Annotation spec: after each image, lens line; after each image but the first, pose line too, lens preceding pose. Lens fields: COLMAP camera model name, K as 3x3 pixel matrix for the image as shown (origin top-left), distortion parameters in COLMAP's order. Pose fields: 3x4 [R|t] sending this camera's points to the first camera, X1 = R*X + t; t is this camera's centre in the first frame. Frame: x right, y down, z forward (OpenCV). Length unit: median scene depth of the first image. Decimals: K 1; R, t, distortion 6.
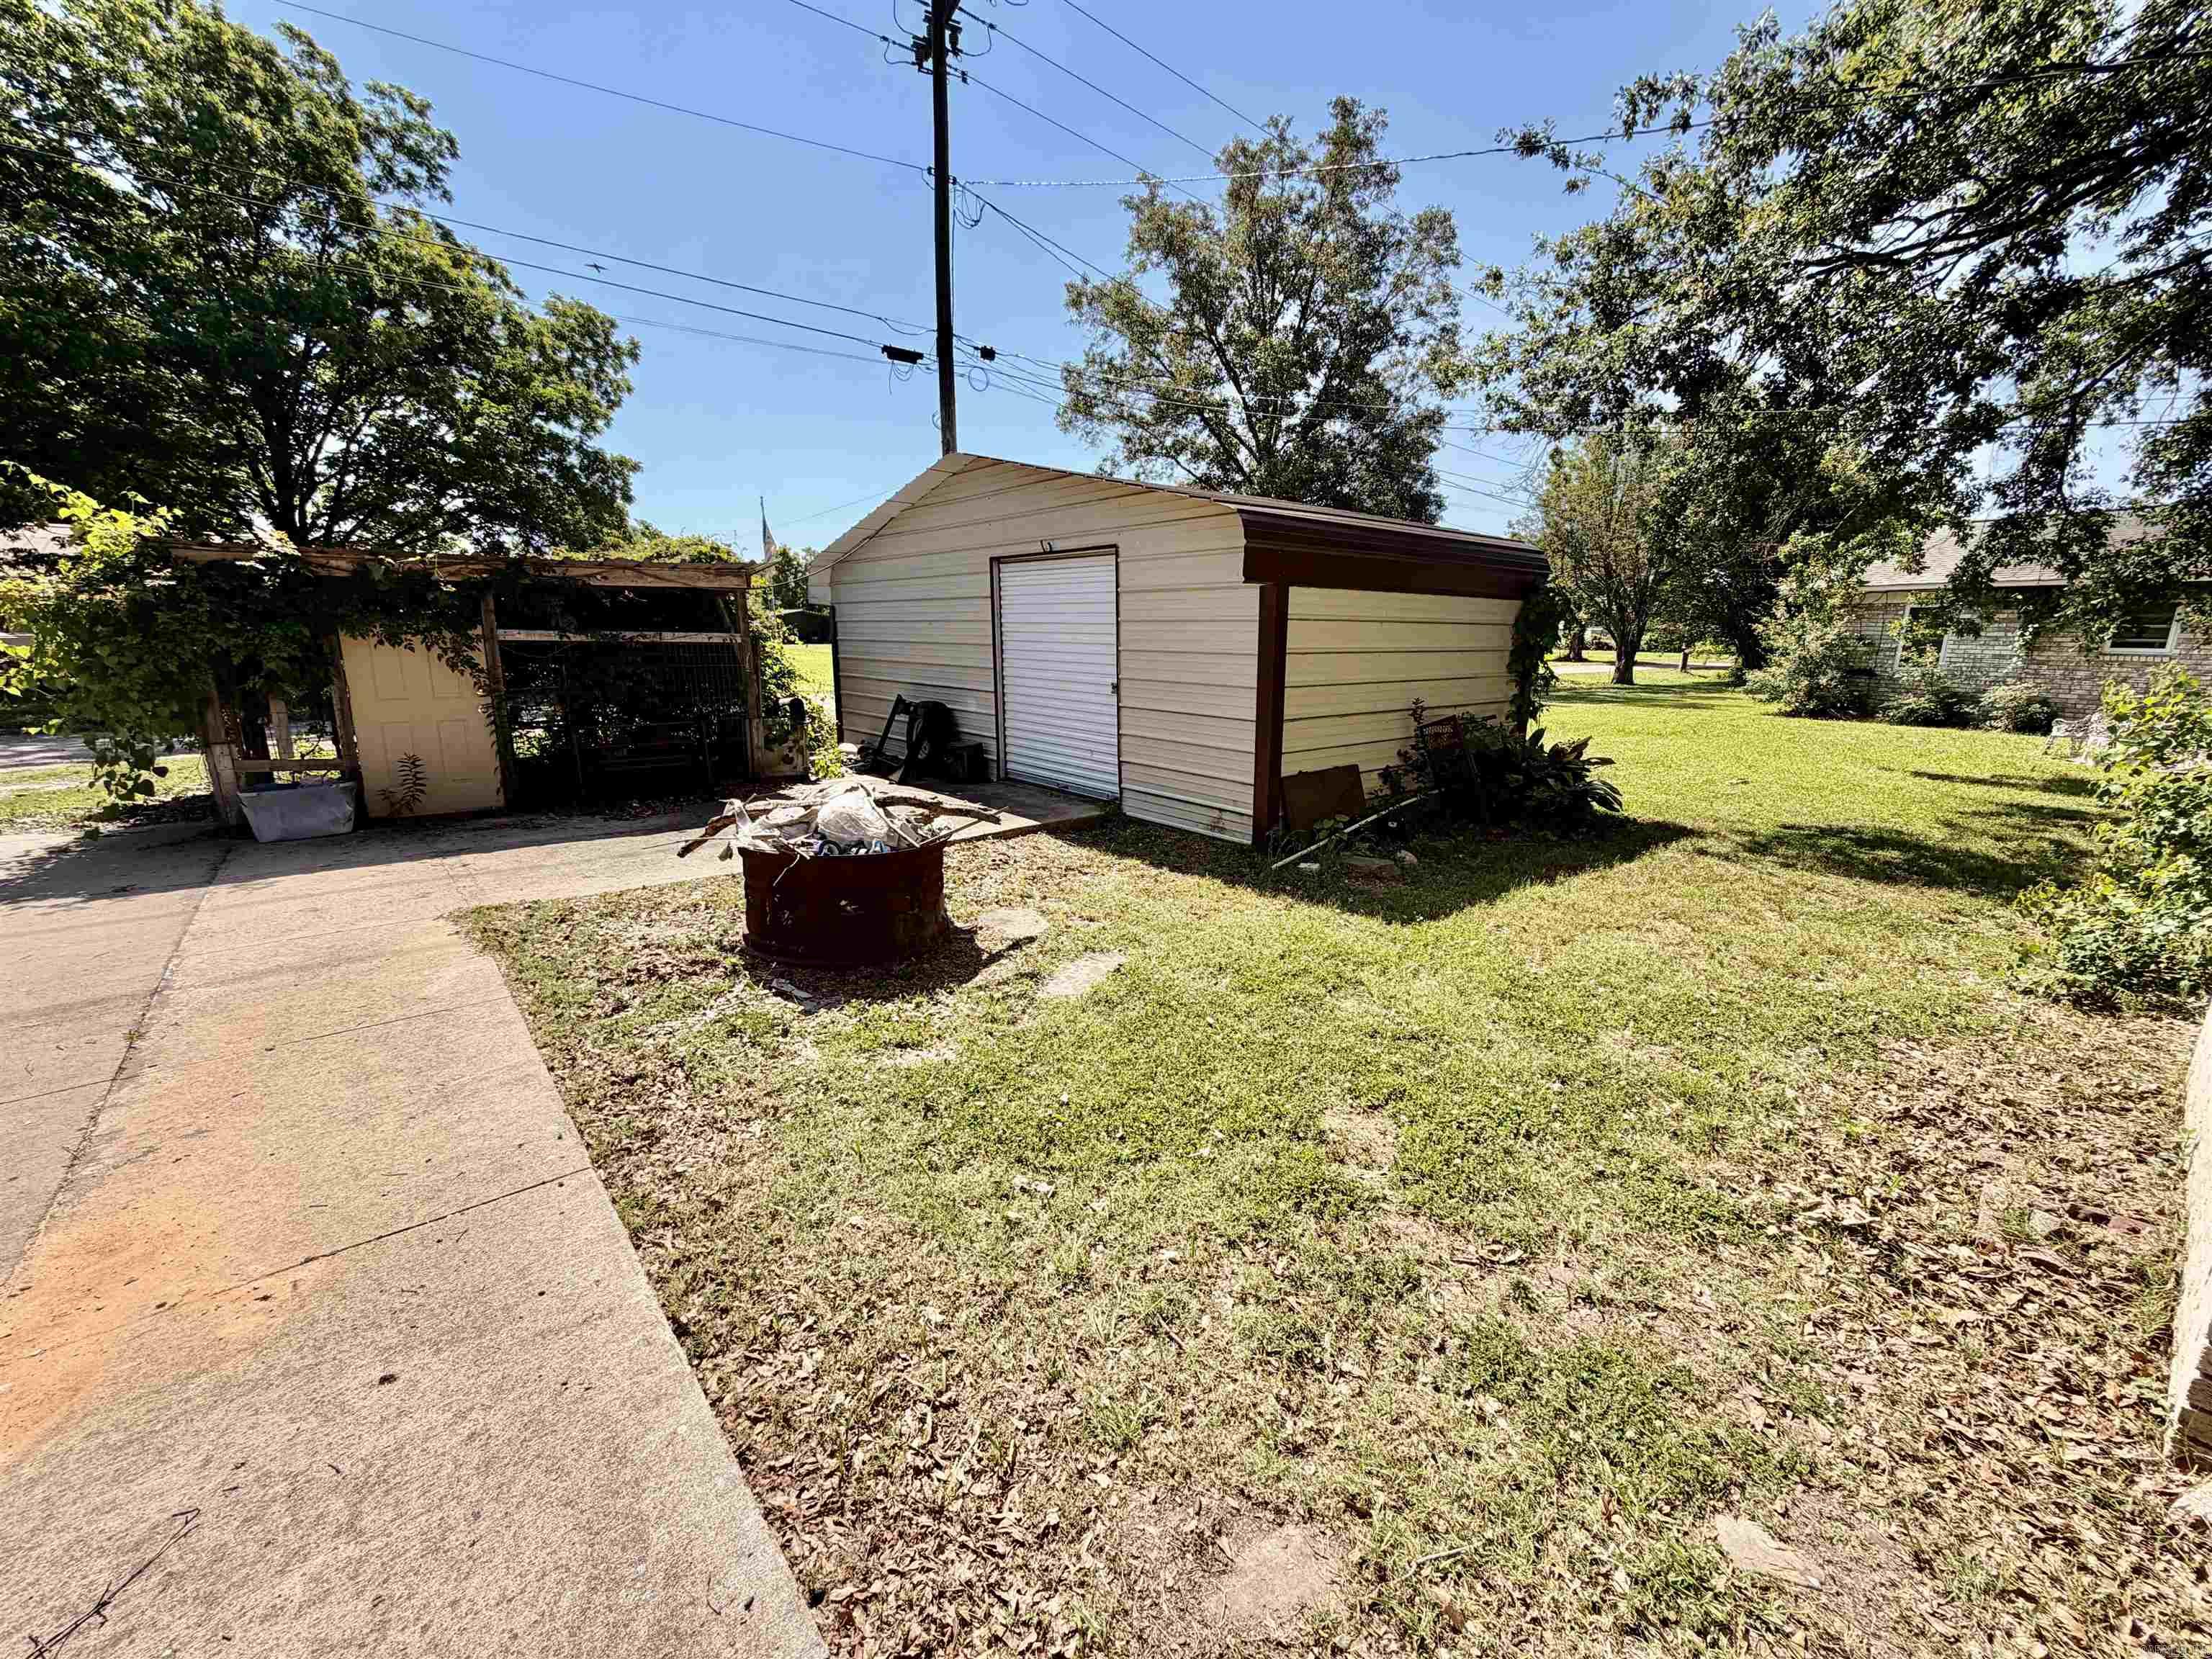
lens RADIAL K [[879.5, 0, 1101.0], [0, 879.5, 832.0], [0, 0, 1]] dist [0.000461, 0.000008]
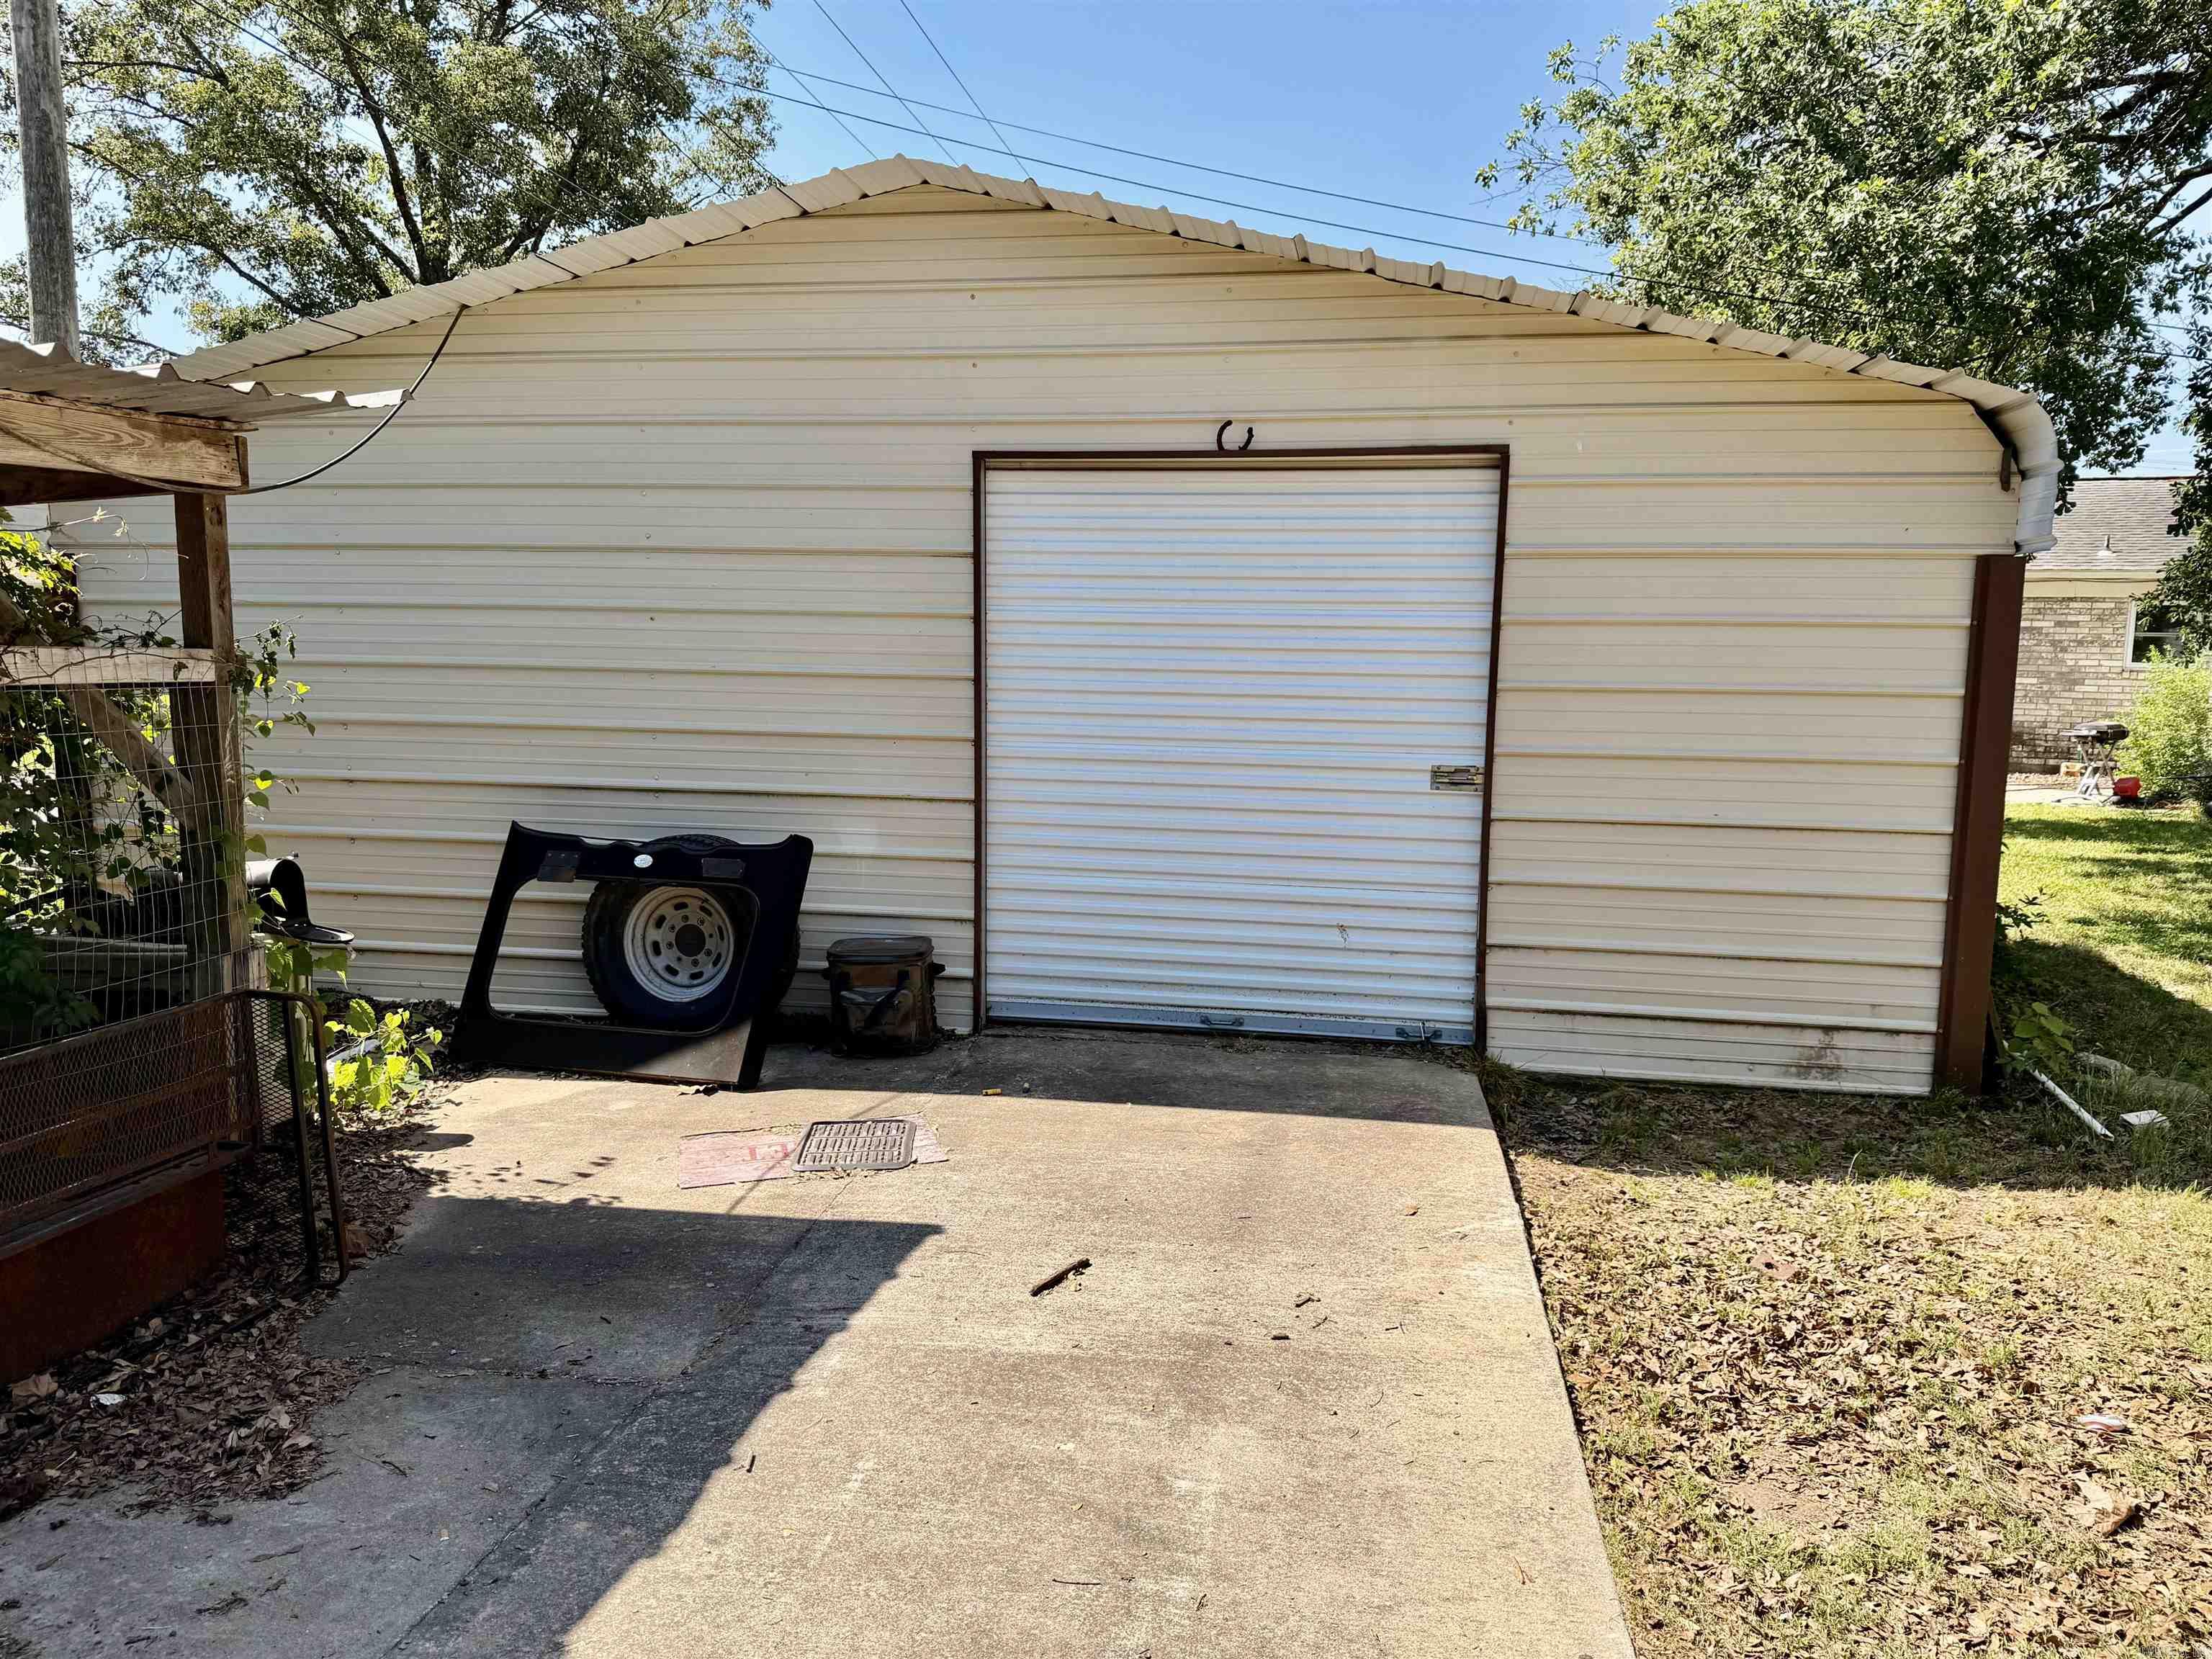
lens RADIAL K [[1615.2, 0, 1109.7], [0, 1615.2, 841.7], [0, 0, 1]] dist [0.159785, -0.302896]
pose [[0.767530, -0.077900, 0.636262, -0.620507], [0.137548, 0.989482, -0.044780, -0.121374], [-0.626082, 0.121887, 0.770172, 0.506591]]
